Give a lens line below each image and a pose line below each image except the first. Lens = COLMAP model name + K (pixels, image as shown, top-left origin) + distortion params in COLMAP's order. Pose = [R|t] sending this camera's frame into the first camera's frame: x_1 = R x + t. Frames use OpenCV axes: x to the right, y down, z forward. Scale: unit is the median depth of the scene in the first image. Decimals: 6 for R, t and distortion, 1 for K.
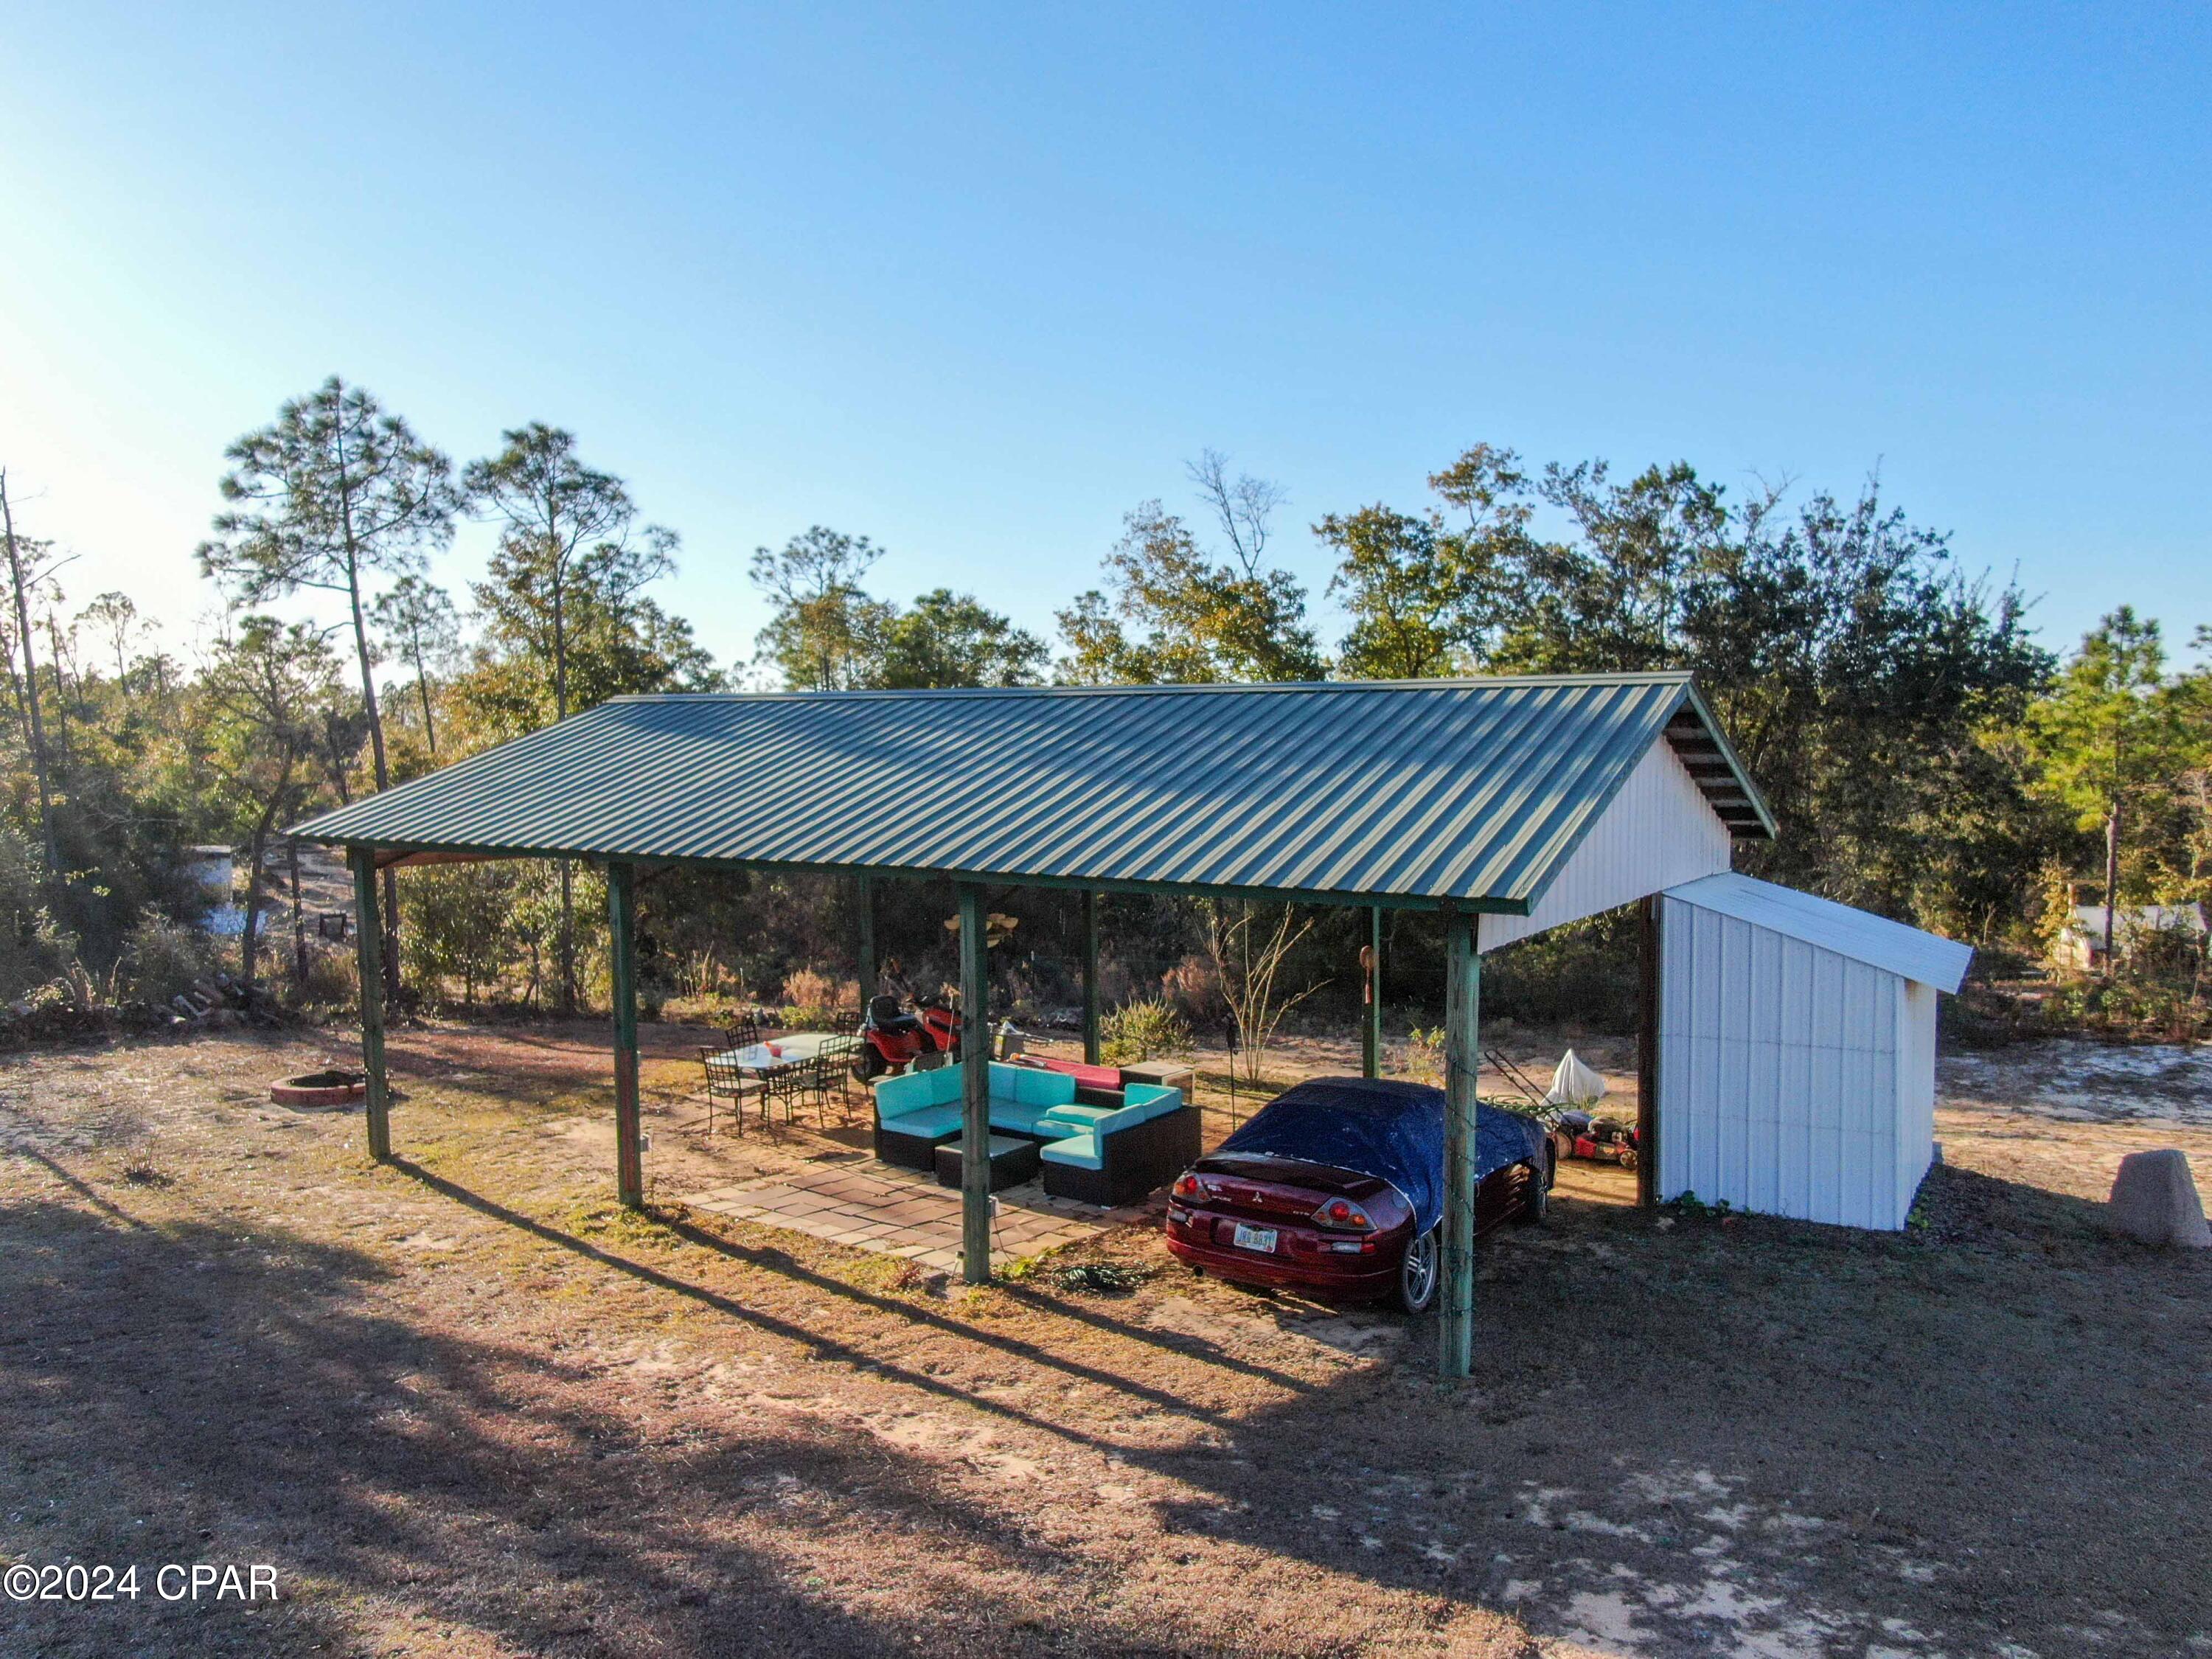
lens RADIAL K [[1602.3, 0, 1117.9], [0, 1602.3, 812.7], [0, 0, 1]] dist [-0.017896, 0.009884]
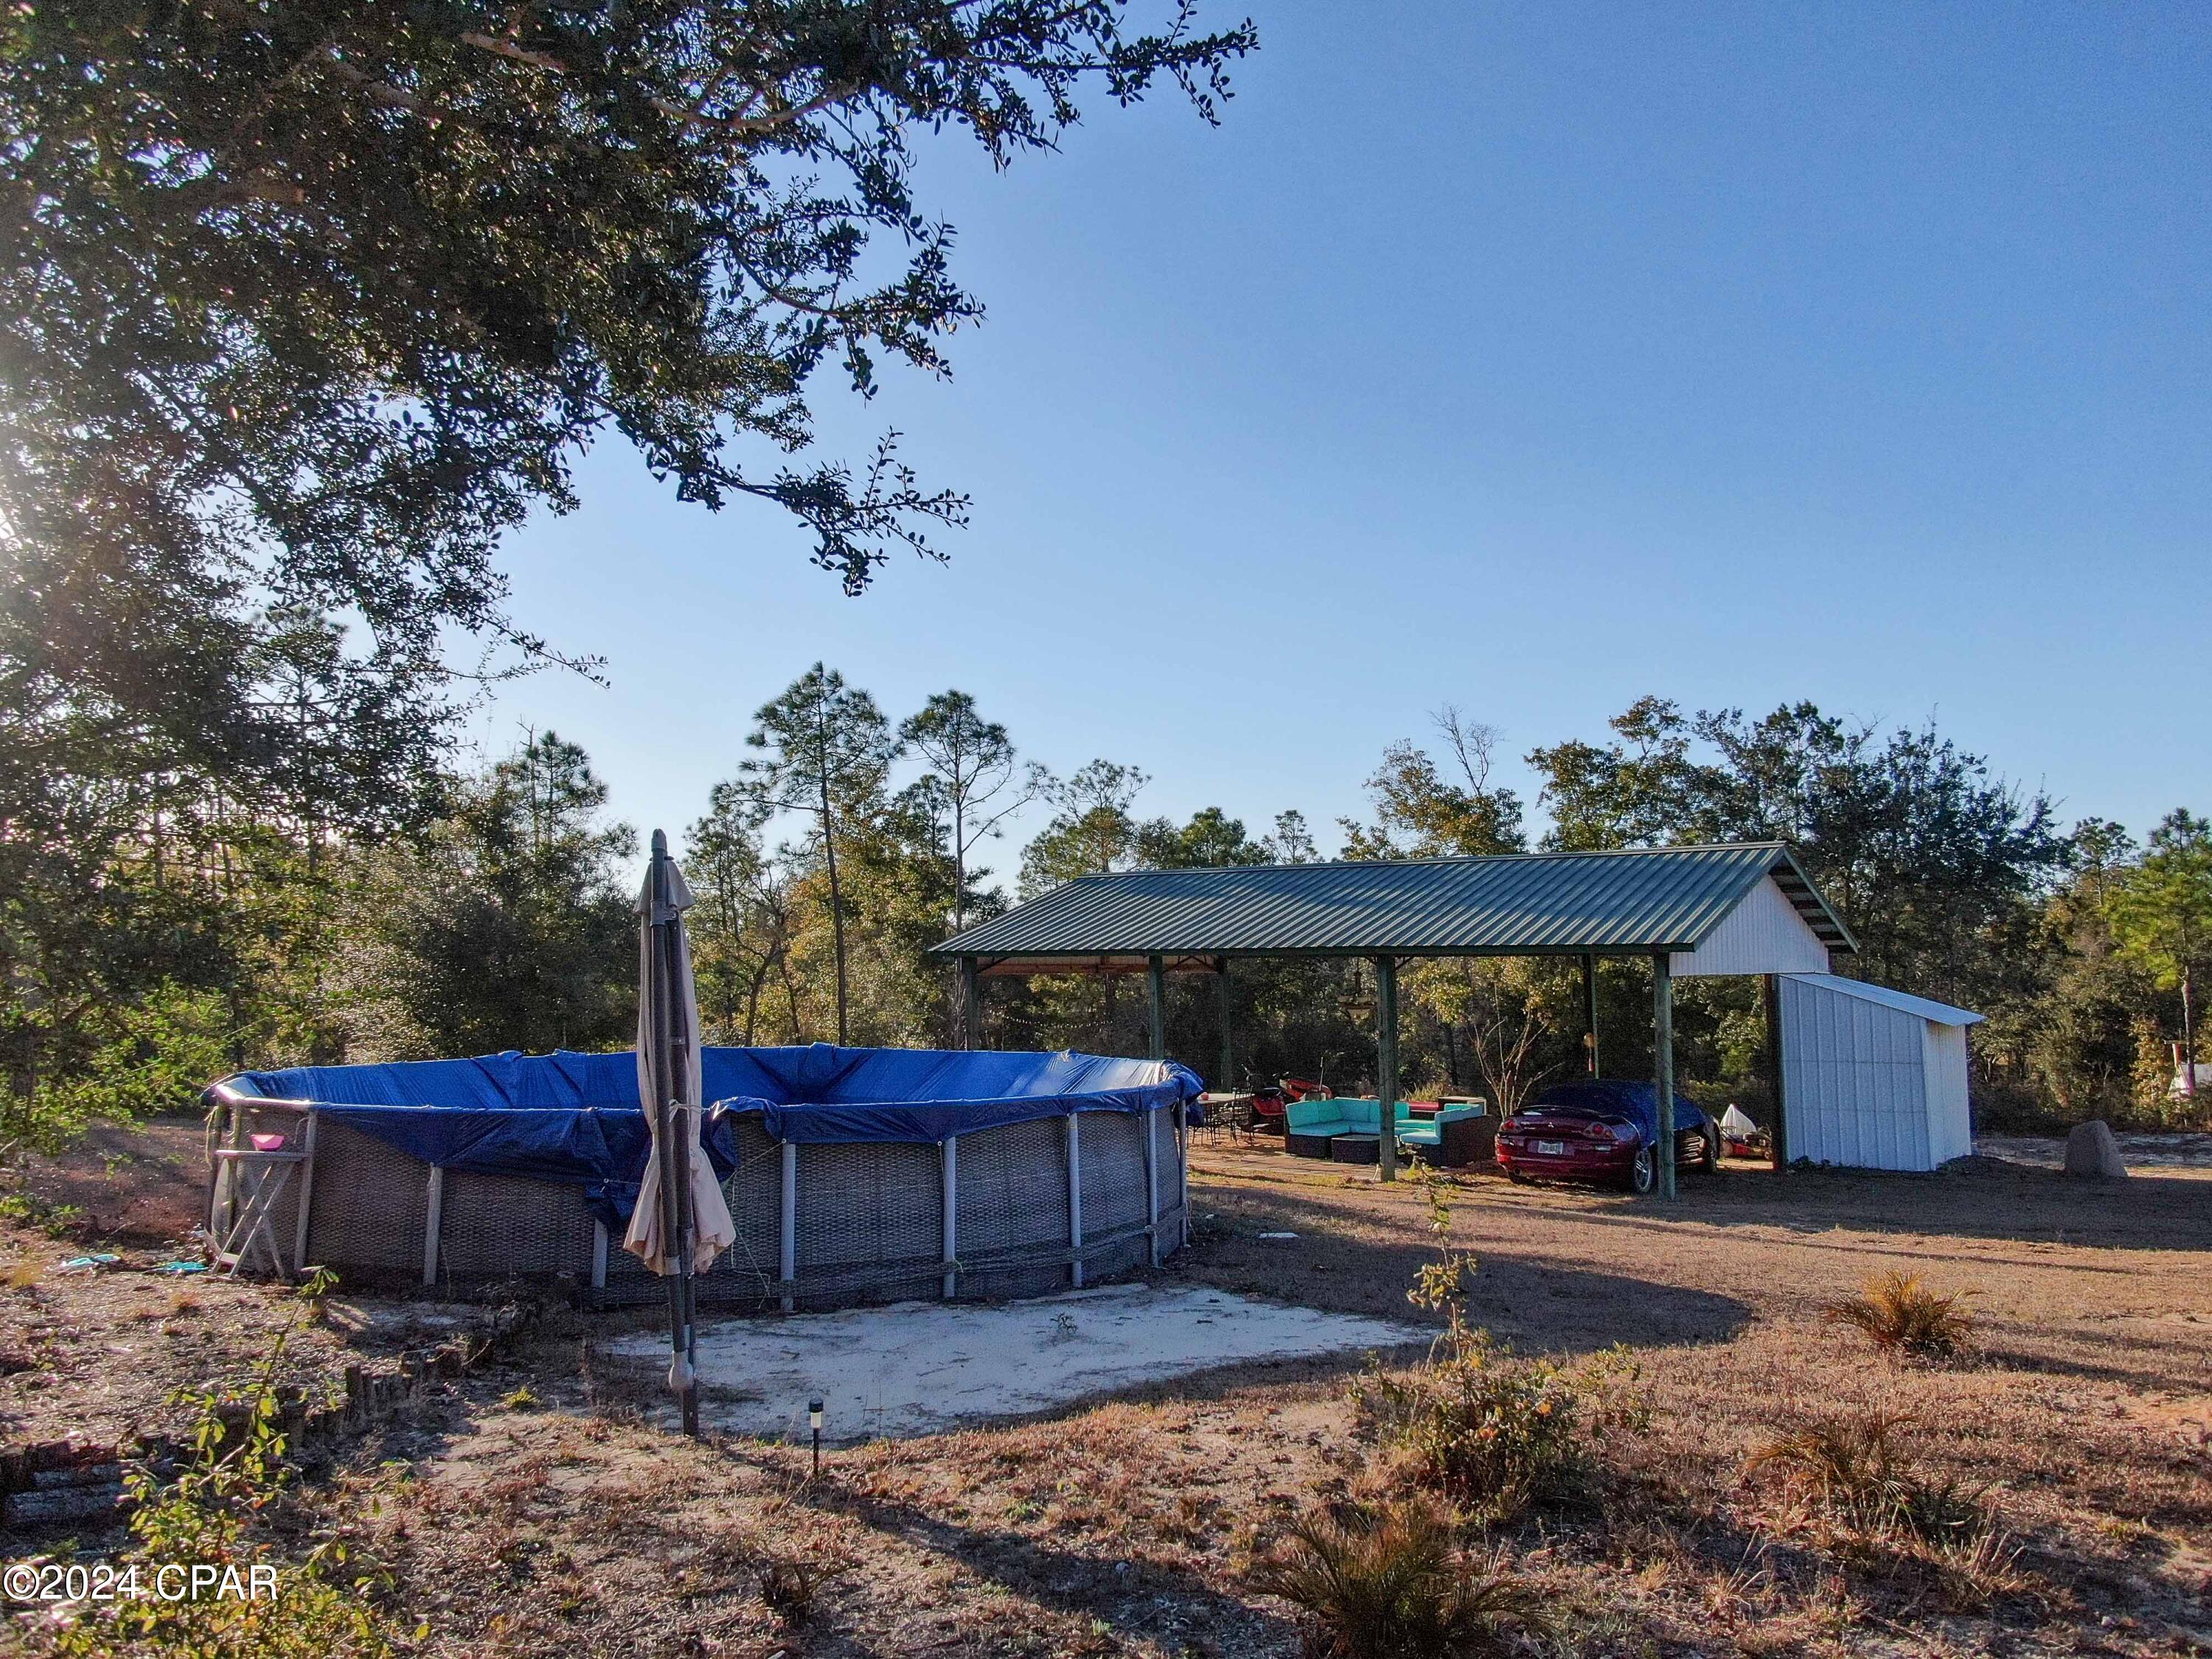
lens RADIAL K [[1602.3, 0, 1107.7], [0, 1602.3, 823.6], [0, 0, 1]] dist [-0.017896, 0.009884]
pose [[0.994987, -0.010658, -0.099432, -0.098329], [-0.002494, 0.991350, -0.131218, 0.058999], [0.099971, 0.130809, 0.986354, -0.382440]]
